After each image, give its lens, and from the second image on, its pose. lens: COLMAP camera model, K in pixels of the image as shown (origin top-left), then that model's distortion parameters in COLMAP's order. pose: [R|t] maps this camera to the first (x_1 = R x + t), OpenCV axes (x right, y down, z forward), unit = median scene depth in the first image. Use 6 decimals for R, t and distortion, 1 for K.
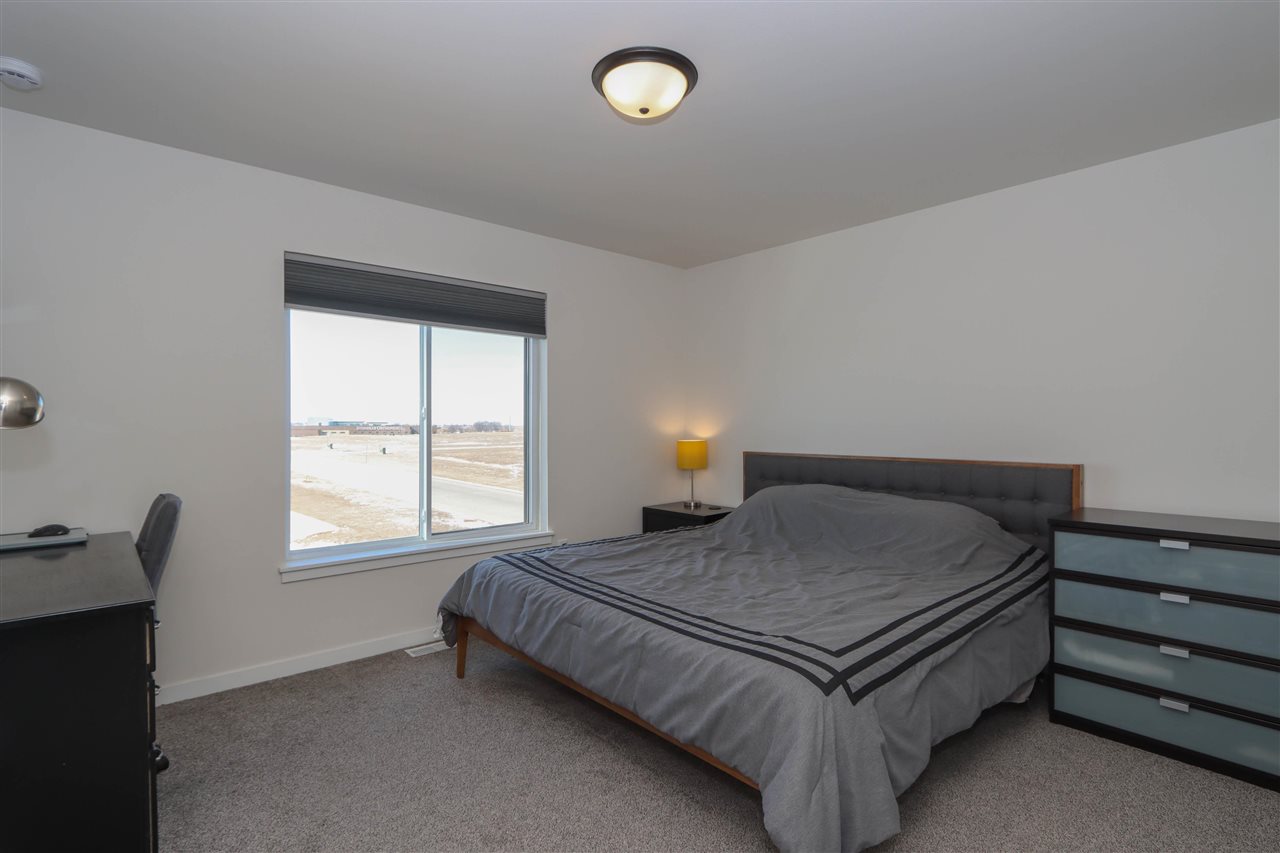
lens RADIAL K [[617.2, 0, 631.2], [0, 617.2, 426.0], [0, 0, 1]] dist [-0.005845, -0.000049]
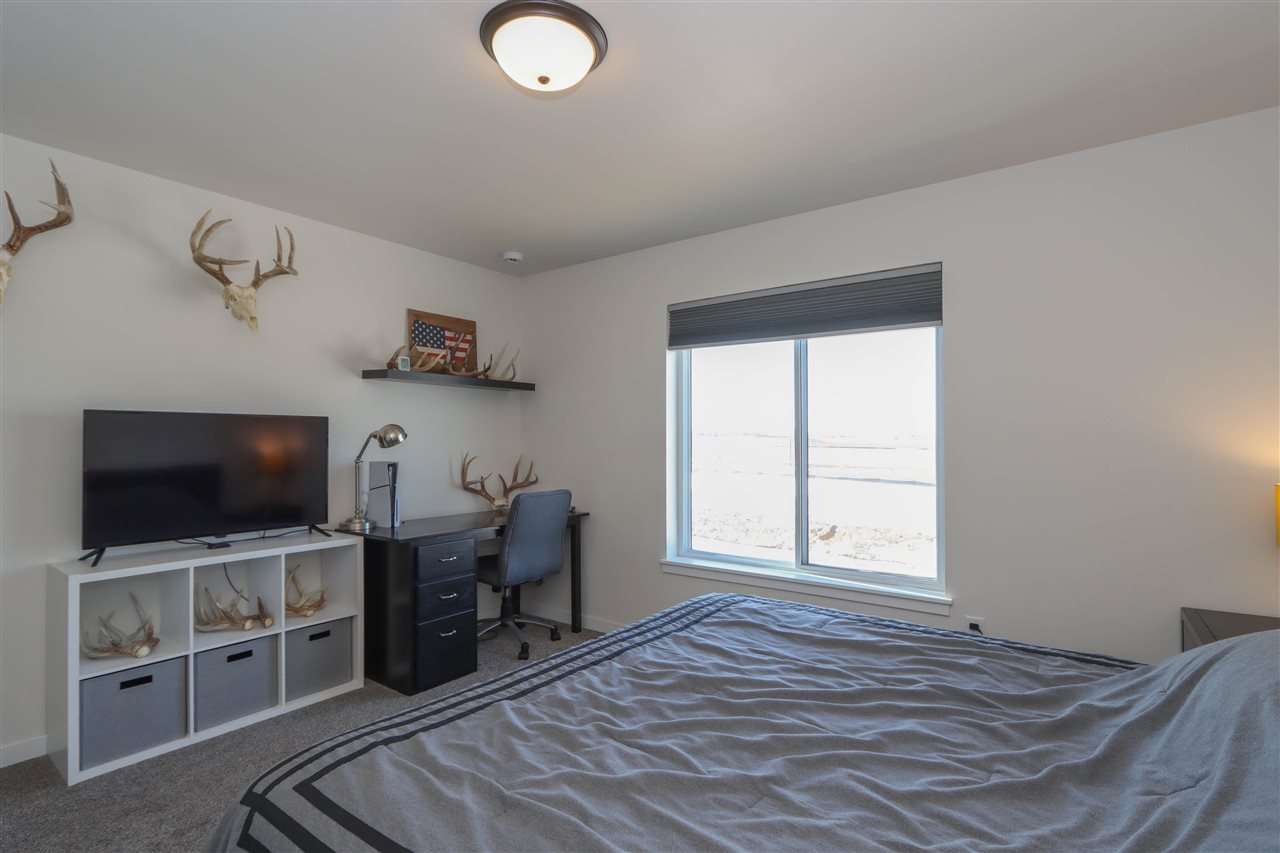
lens RADIAL K [[595.1, 0, 642.7], [0, 595.1, 431.5], [0, 0, 1]] dist [-0.014488, -0.000529]
pose [[0.239859, -0.016018, -0.970676, 0.474506], [-0.003029, 0.999847, -0.017248, -0.006014], [0.970803, 0.007077, 0.239774, 0.540441]]
